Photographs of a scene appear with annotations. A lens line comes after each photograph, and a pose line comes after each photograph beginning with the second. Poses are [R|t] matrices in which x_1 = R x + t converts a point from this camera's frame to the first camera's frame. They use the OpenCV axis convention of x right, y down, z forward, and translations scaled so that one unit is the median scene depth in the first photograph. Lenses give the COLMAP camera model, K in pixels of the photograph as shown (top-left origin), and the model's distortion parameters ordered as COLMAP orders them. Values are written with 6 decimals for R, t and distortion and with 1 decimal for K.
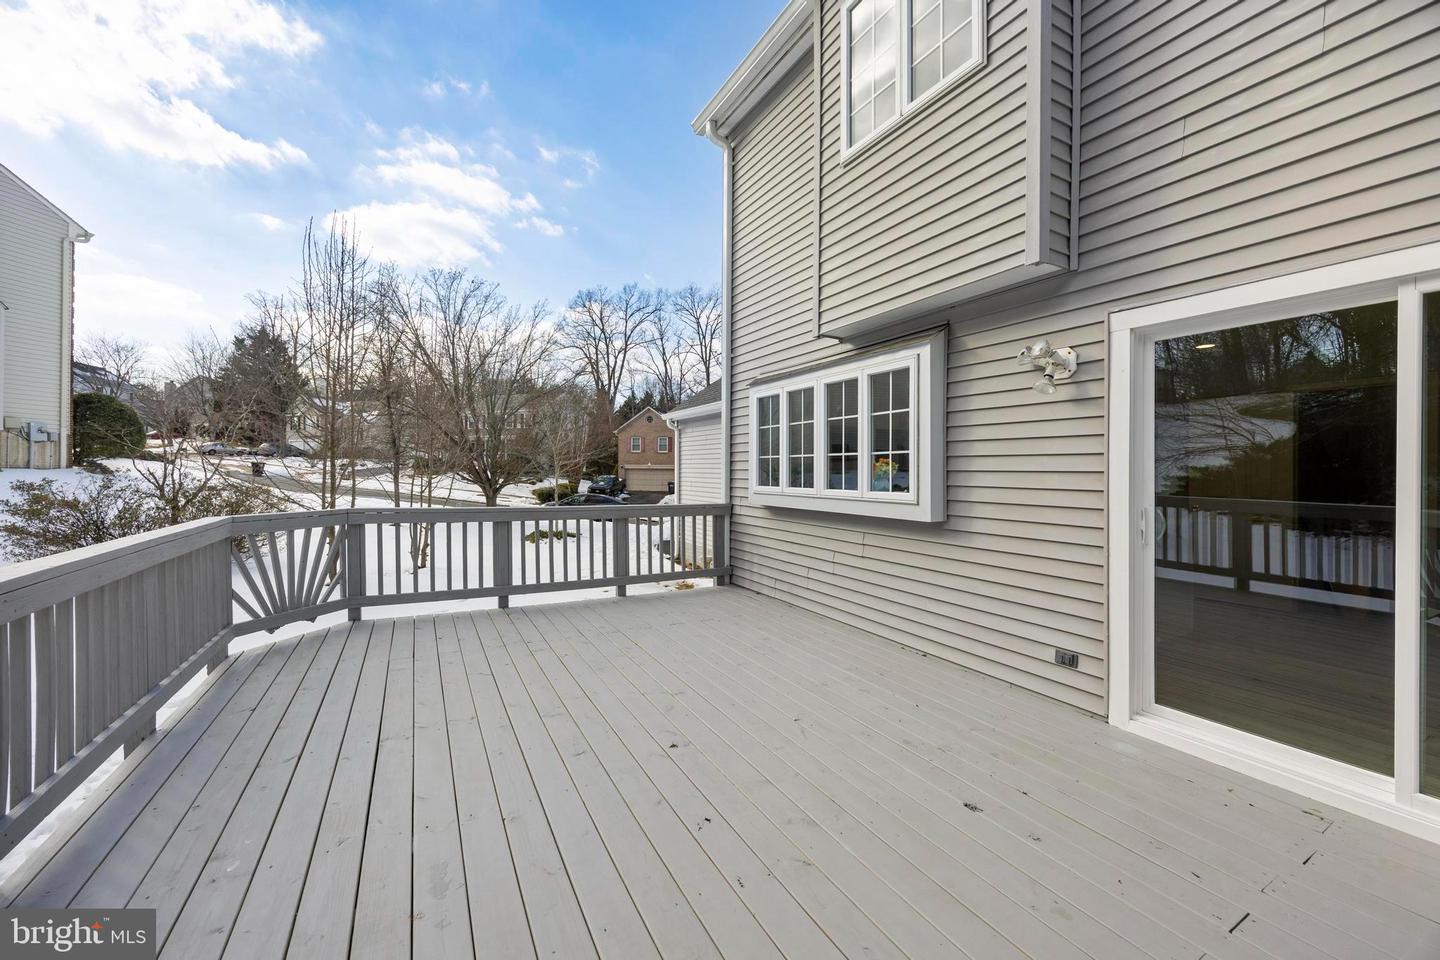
lens RADIAL K [[553.4, 0, 708.3], [0, 553.4, 475.7], [0, 0, 1]] dist [-0.002694, -0.000056]
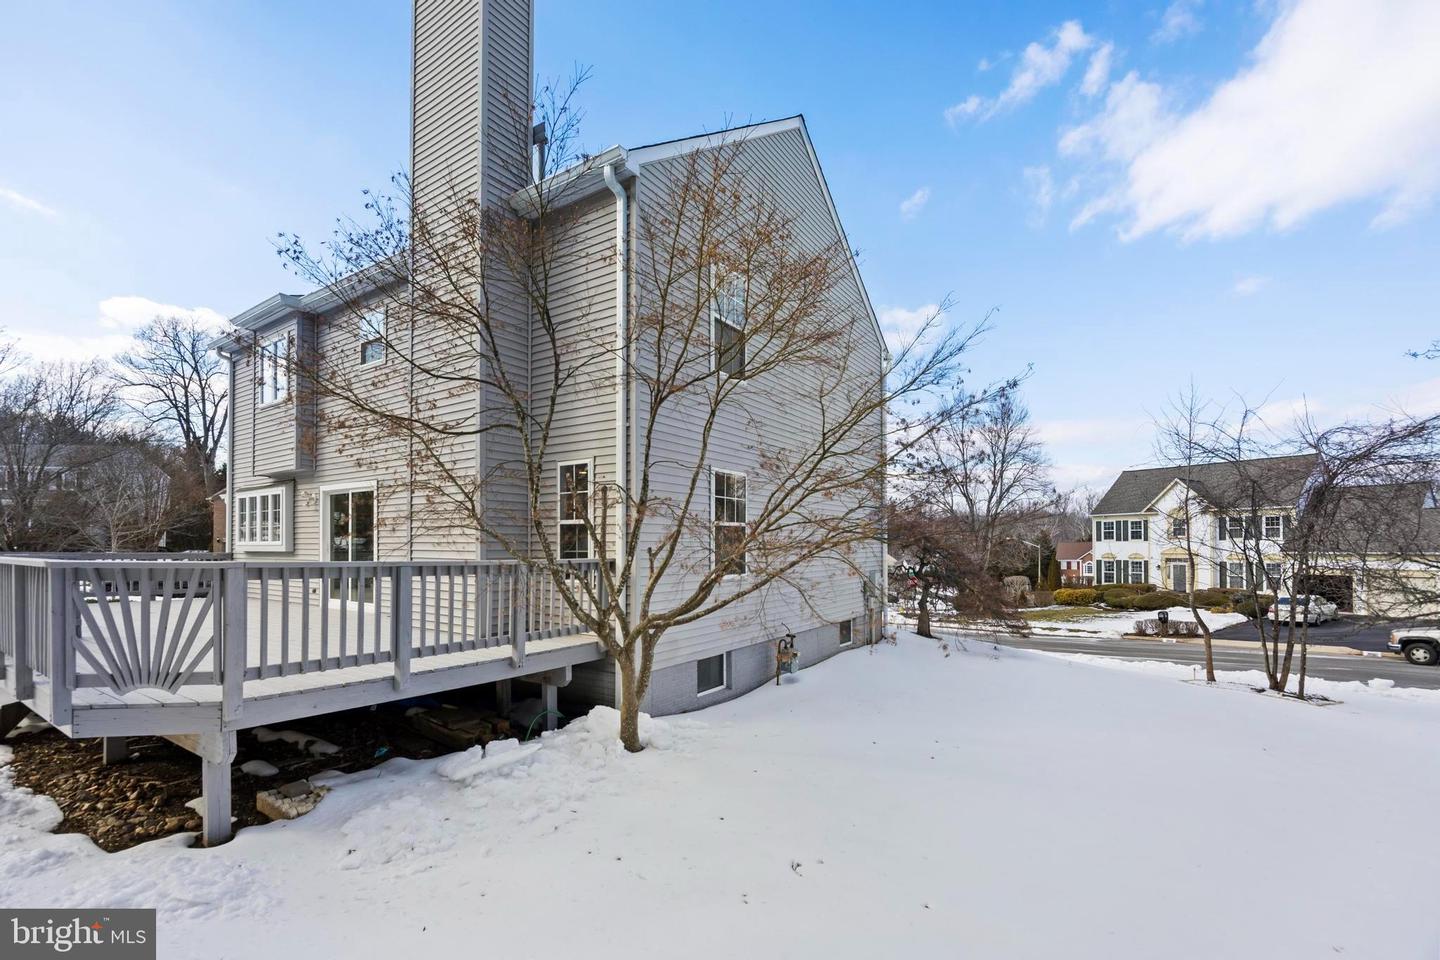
lens RADIAL K [[558.5, 0, 660.9], [0, 558.5, 548.8], [0, 0, 1]] dist [-0.011804, -0.000023]
pose [[0.873666, -0.007879, 0.486463, 0.428952], [0.008890, 0.999960, 0.000229, 0.054685], [-0.486446, 0.004124, 0.873701, -1.450142]]
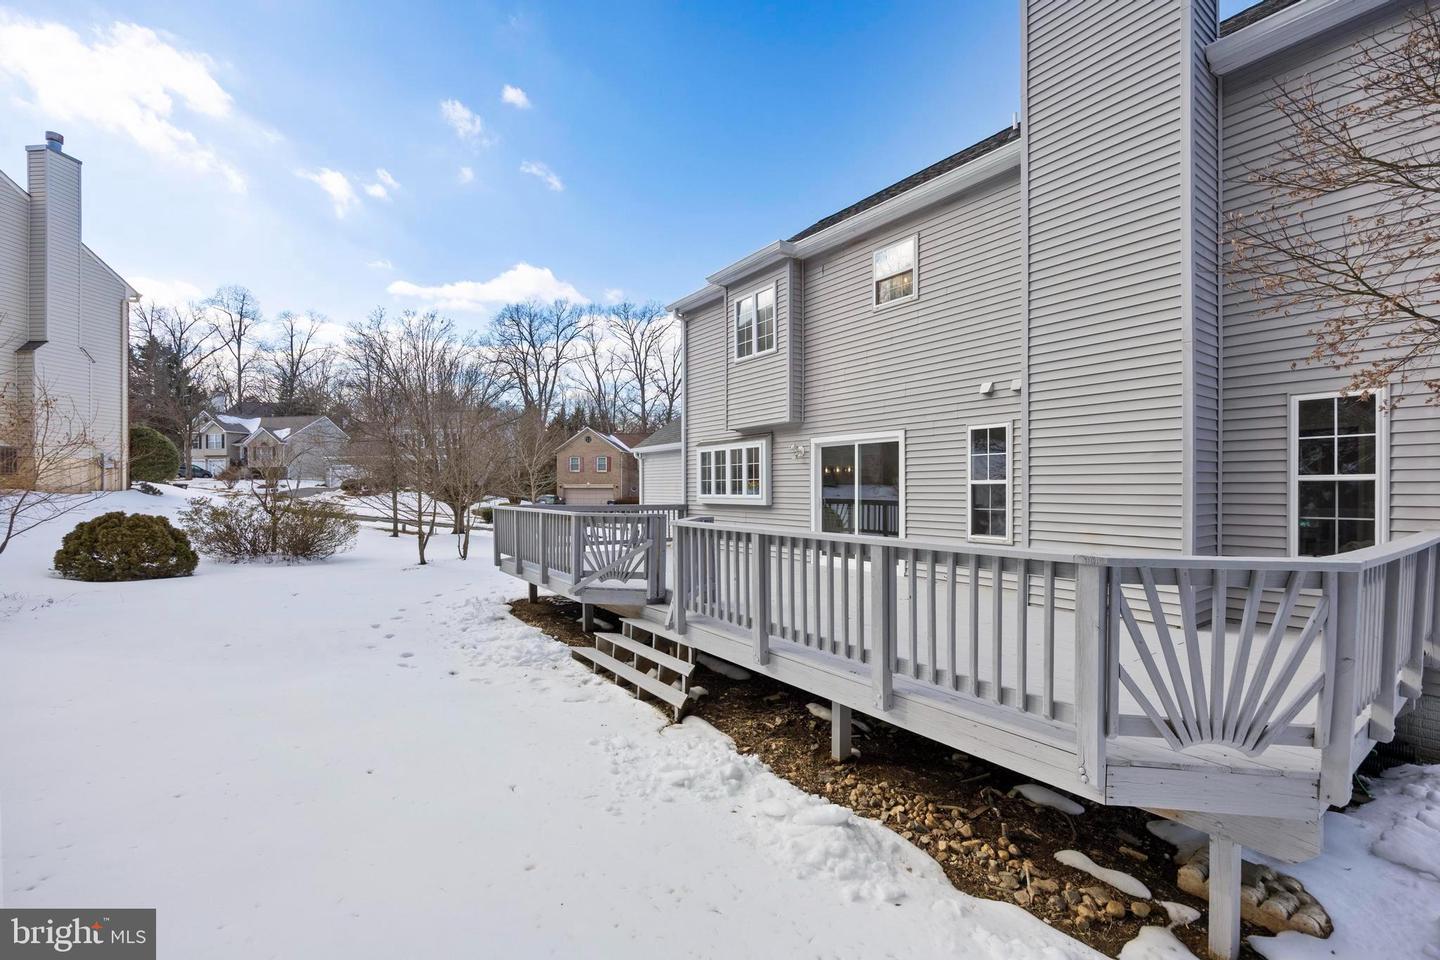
lens RADIAL K [[558.5, 0, 728.2], [0, 558.5, 496.5], [0, 0, 1]] dist [-0.011804, -0.000023]
pose [[0.988730, -0.009946, 0.149382, -0.118998], [0.009346, 0.999945, 0.004724, 0.017136], [-0.149420, -0.003275, 0.988768, -1.049677]]
